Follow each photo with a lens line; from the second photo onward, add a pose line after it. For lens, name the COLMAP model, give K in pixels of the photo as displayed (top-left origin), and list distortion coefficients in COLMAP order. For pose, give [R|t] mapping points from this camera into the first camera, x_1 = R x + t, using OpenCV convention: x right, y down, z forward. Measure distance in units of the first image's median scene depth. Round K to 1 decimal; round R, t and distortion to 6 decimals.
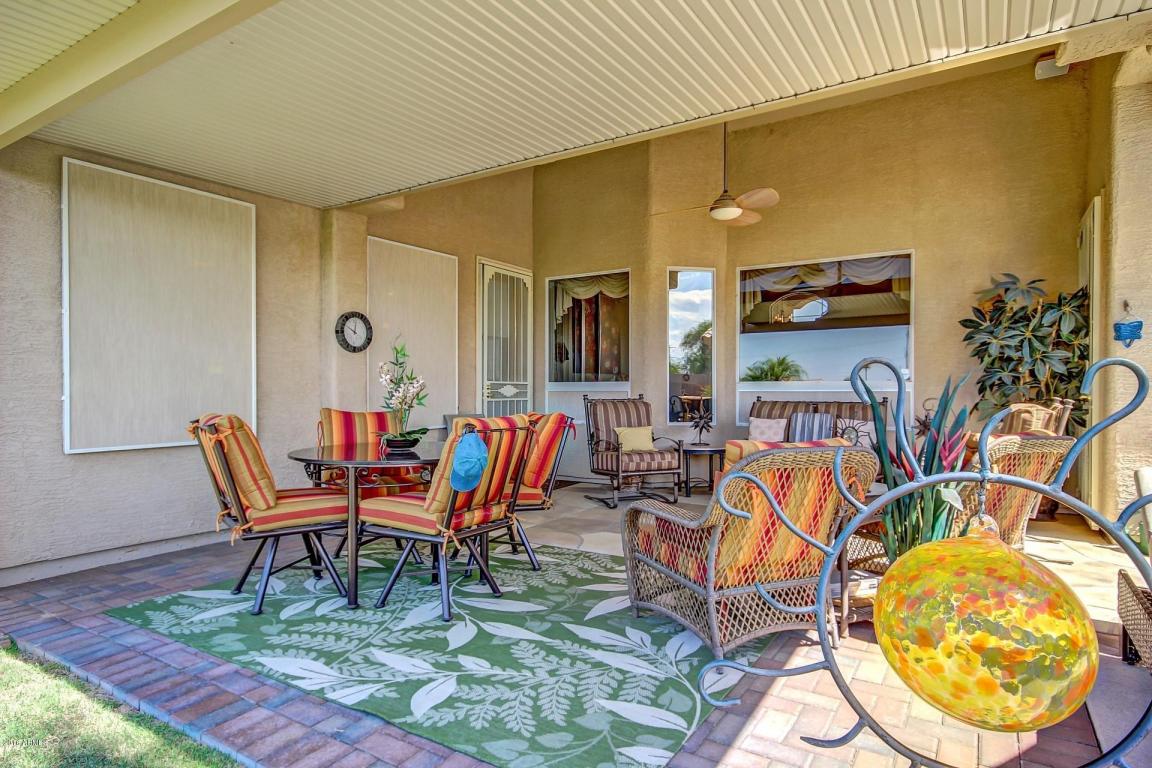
lens RADIAL K [[649.0, 0, 575.1], [0, 649.0, 385.8], [0, 0, 1]] dist [-0.005370, -0.000167]
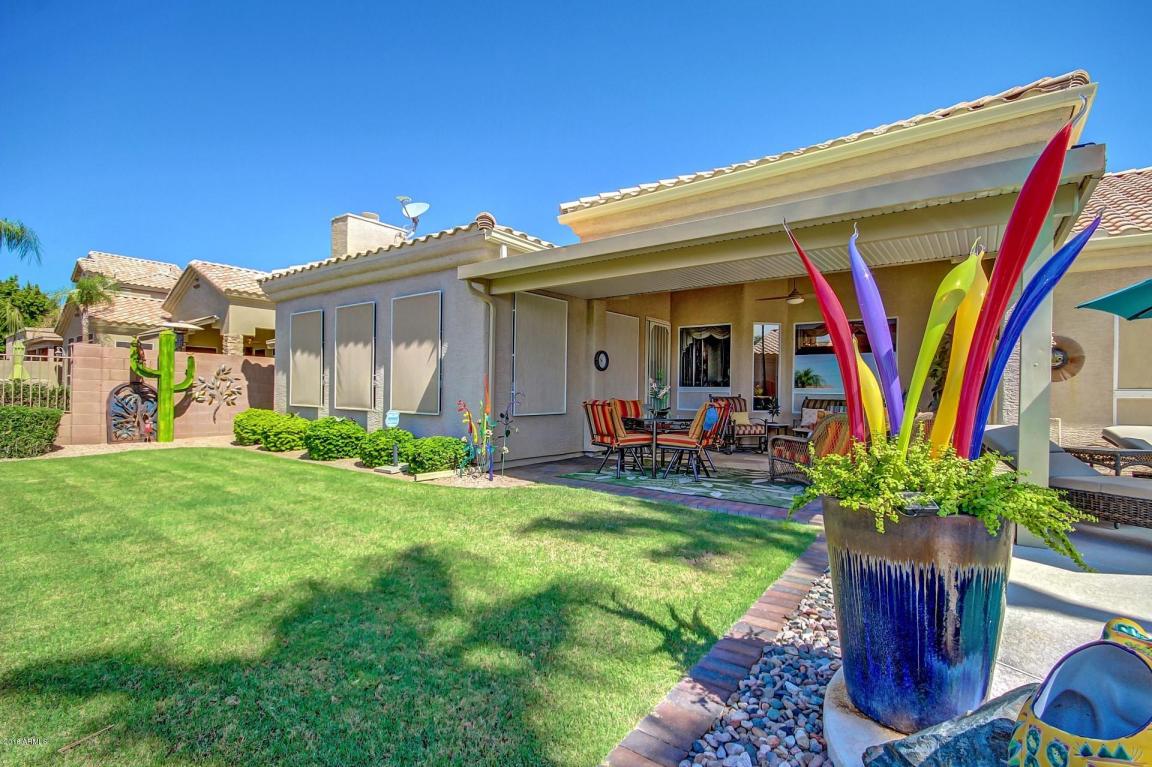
lens RADIAL K [[548.7, 0, 571.5], [0, 548.7, 387.2], [0, 0, 1]] dist [-0.002716, 0.000602]
pose [[0.997197, 0.012475, -0.073774, -0.263071], [-0.012484, 0.999922, 0.000339, -0.001657], [0.073772, 0.000583, 0.997275, -0.578070]]
